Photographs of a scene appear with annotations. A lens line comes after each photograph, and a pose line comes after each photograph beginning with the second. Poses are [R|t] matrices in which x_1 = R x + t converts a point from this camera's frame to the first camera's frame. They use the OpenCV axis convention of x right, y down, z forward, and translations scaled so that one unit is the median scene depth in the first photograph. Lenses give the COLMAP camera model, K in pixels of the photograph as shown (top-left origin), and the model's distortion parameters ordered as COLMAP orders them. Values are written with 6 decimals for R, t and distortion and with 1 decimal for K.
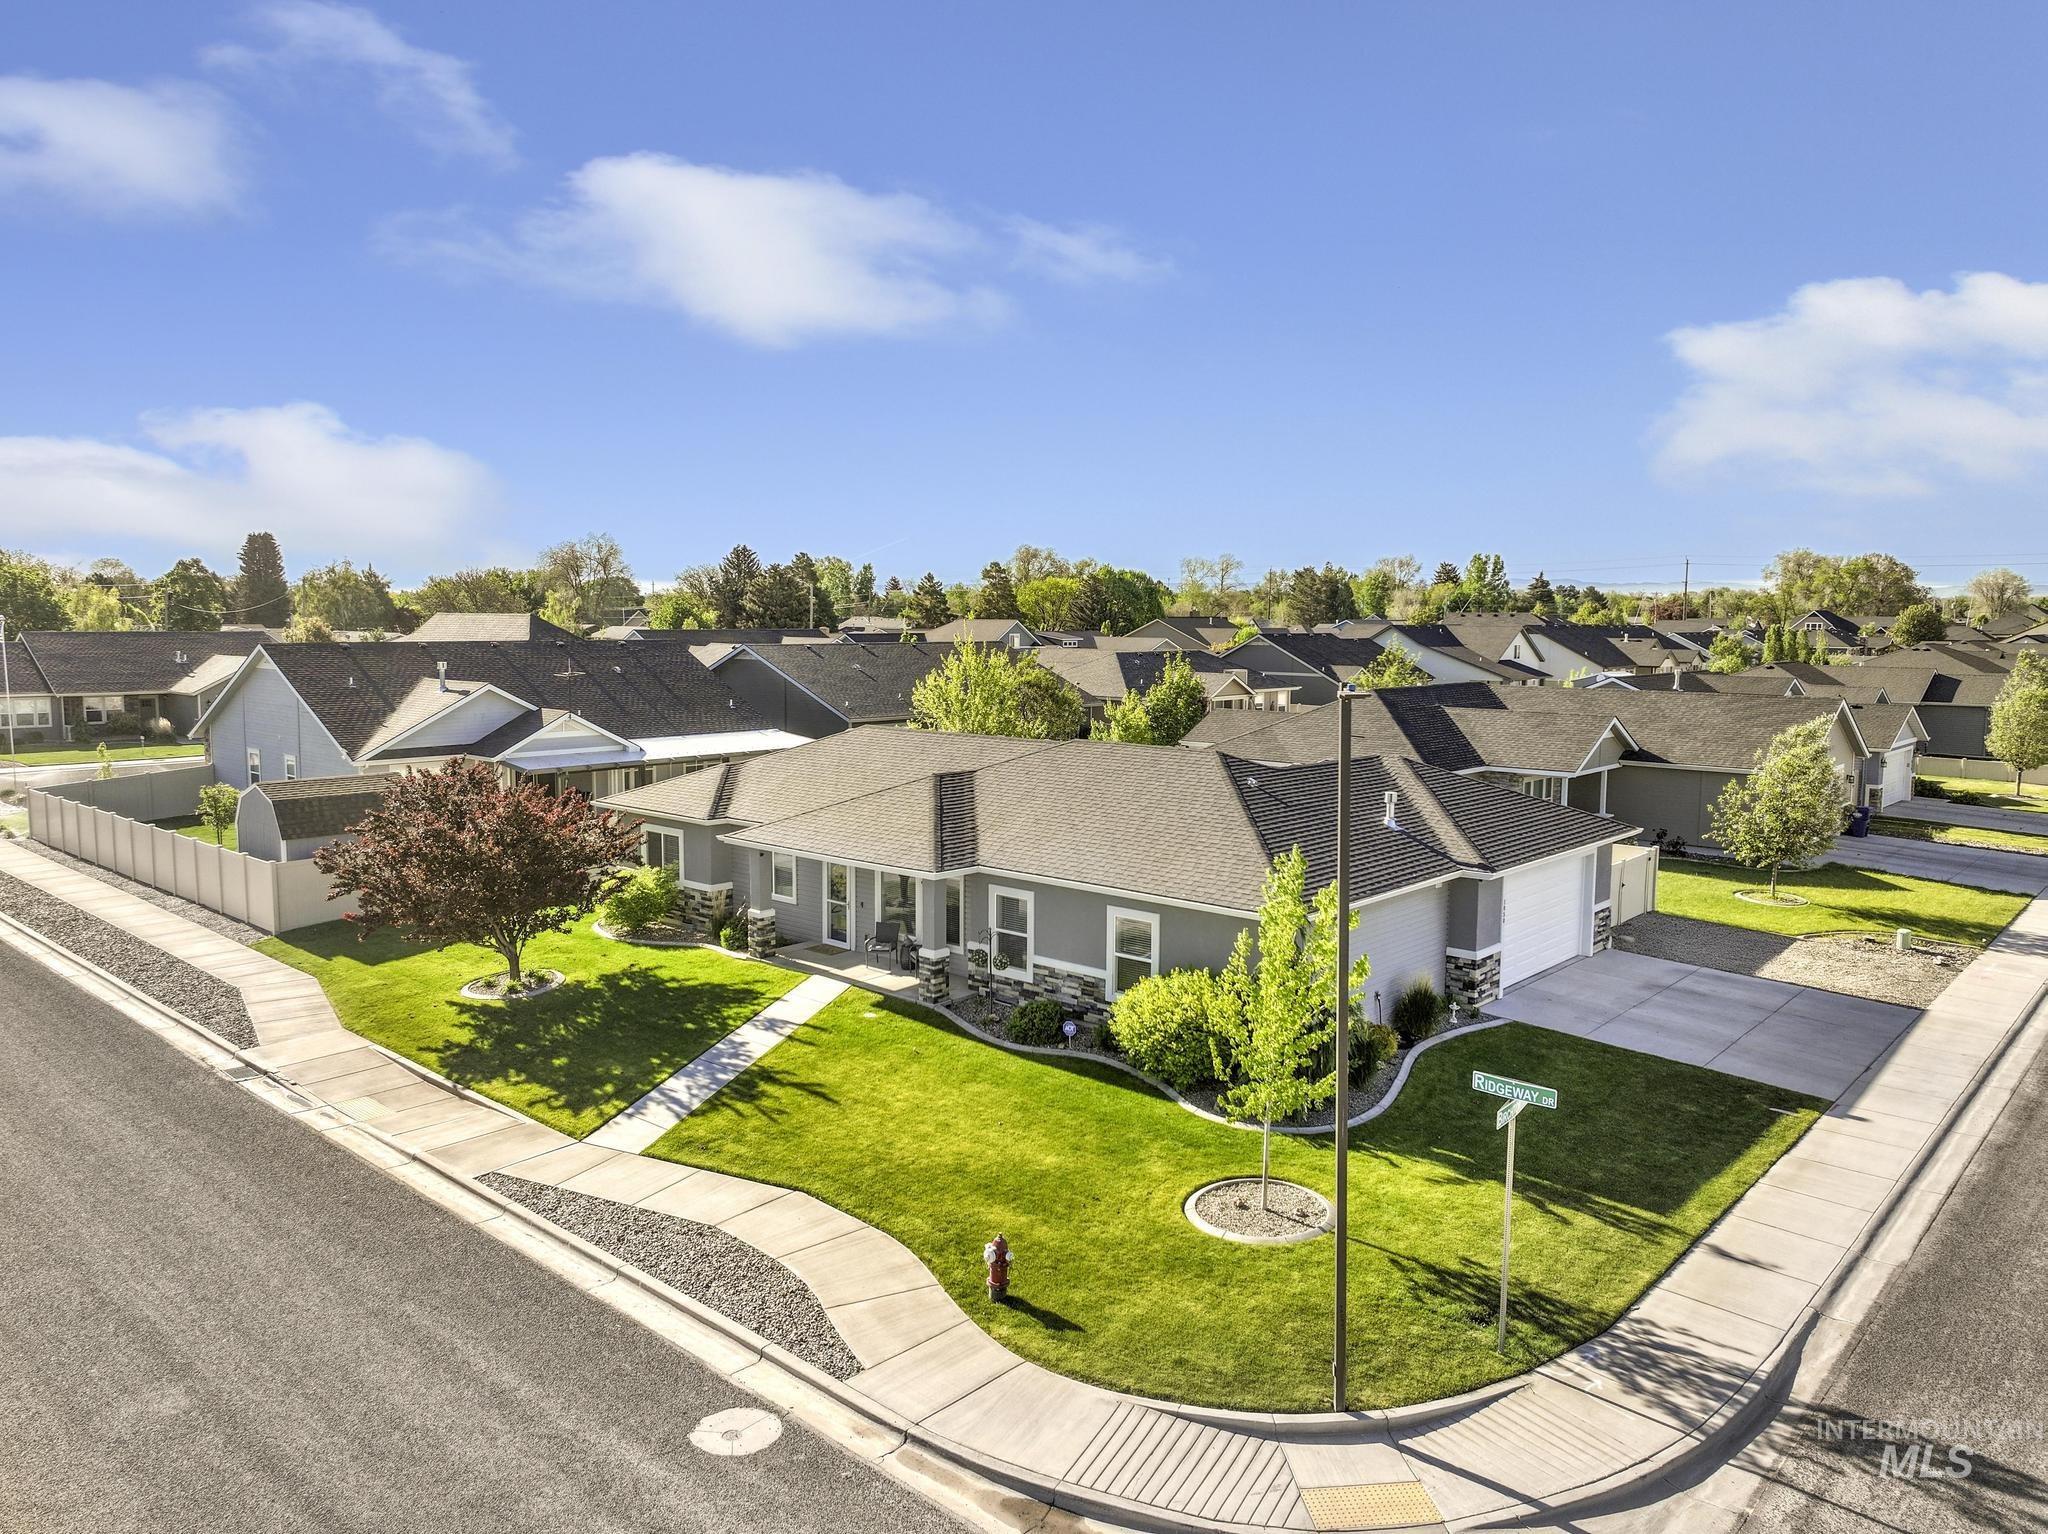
lens RADIAL K [[1423.2, 0, 1036.2], [0, 1423.2, 773.4], [0, 0, 1]] dist [0.010849, -0.005992]
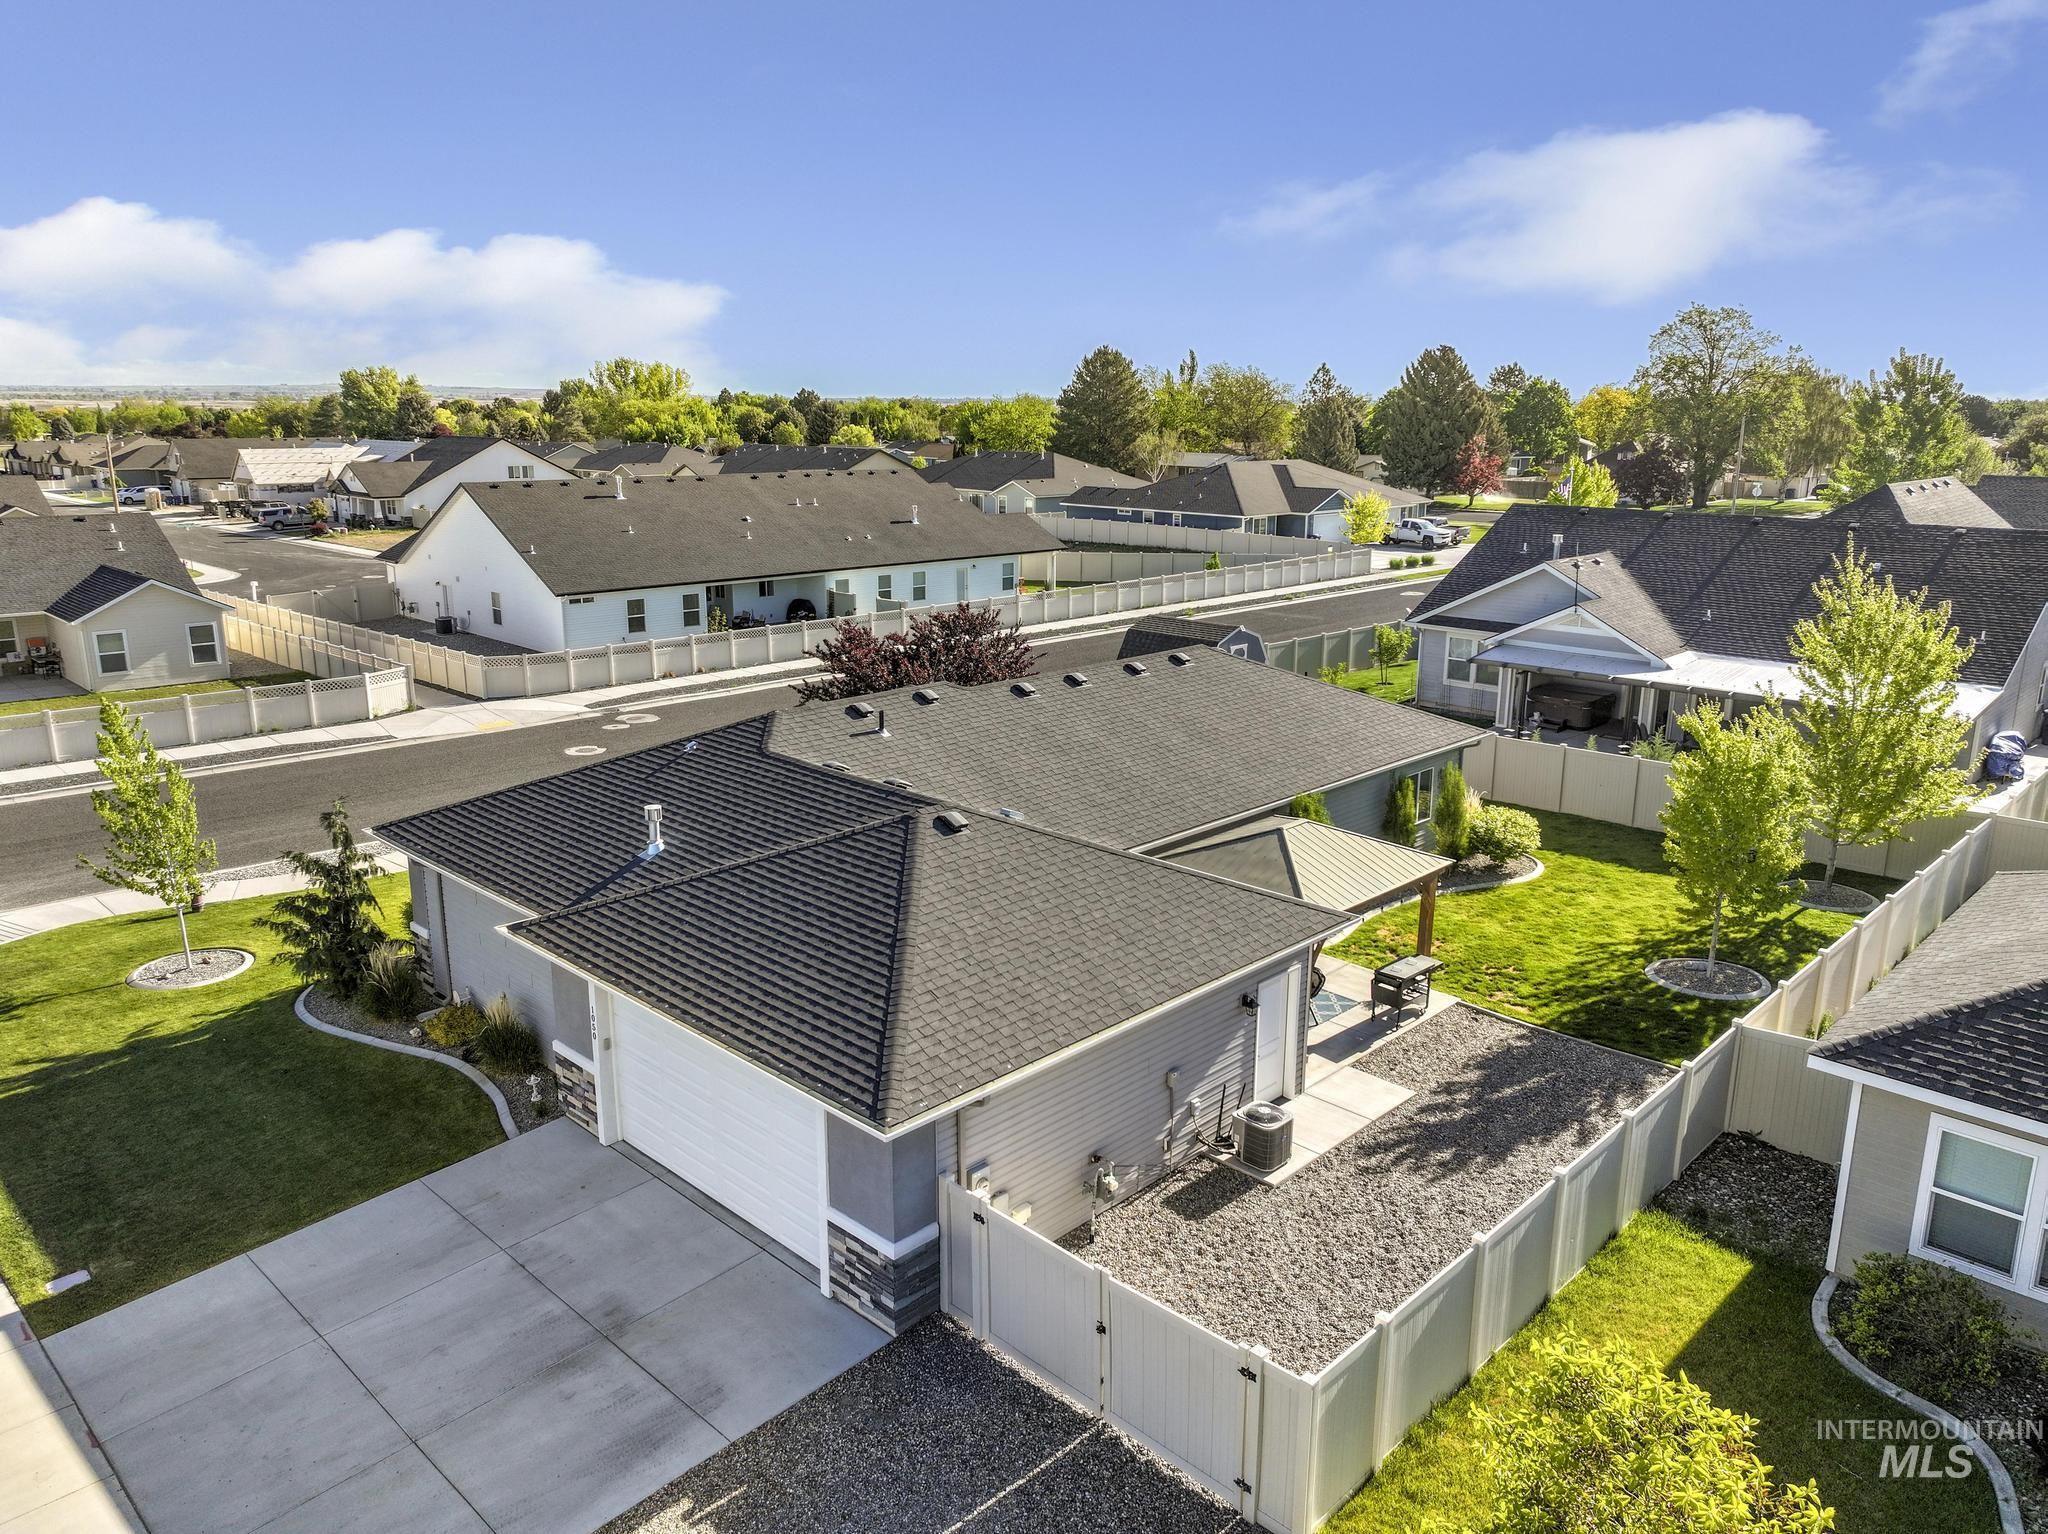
lens RADIAL K [[1429.4, 0, 1024.0], [0, 1429.4, 767.0], [0, 0, 1]] dist [0.004126, 0.007837]
pose [[-0.046721, 0.238713, -0.969966, 1.110101], [-0.108381, 0.964082, 0.242486, -0.235705], [0.993011, 0.116455, -0.019171, 1.419993]]
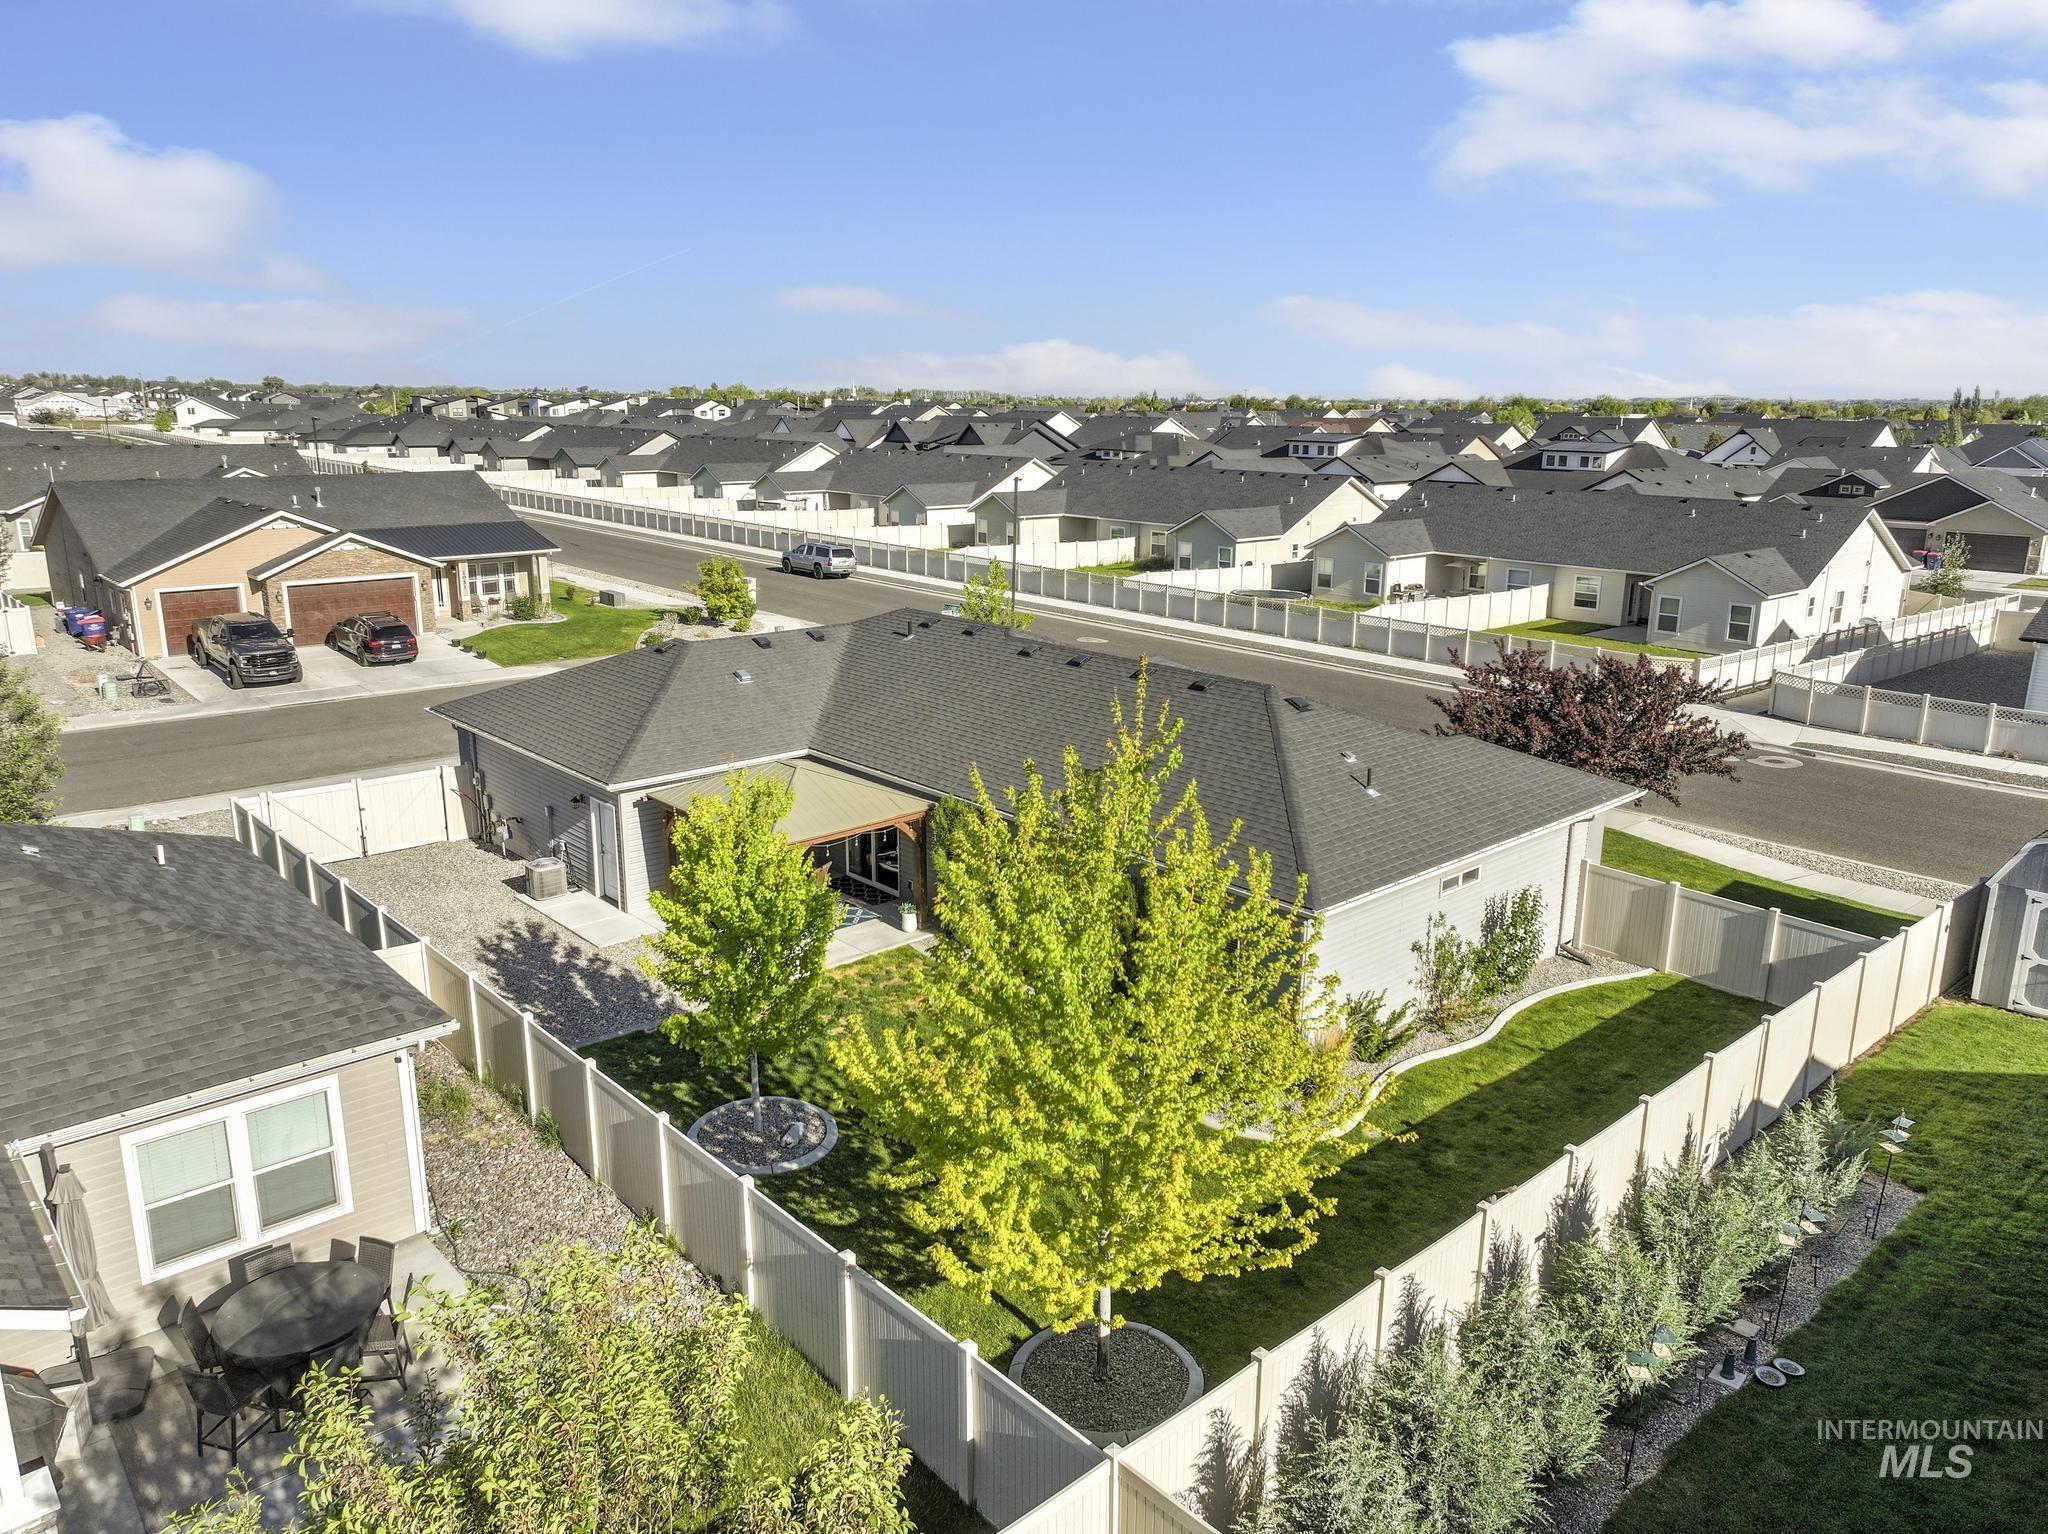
lens RADIAL K [[1423.2, 0, 1036.2], [0, 1423.2, 773.4], [0, 0, 1]] dist [0.010849, -0.005992]
pose [[-0.995152, -0.040607, 0.089569, -0.102201], [-0.006099, 0.934503, 0.355902, -0.356658], [-0.098155, 0.353630, -0.930221, 2.560616]]
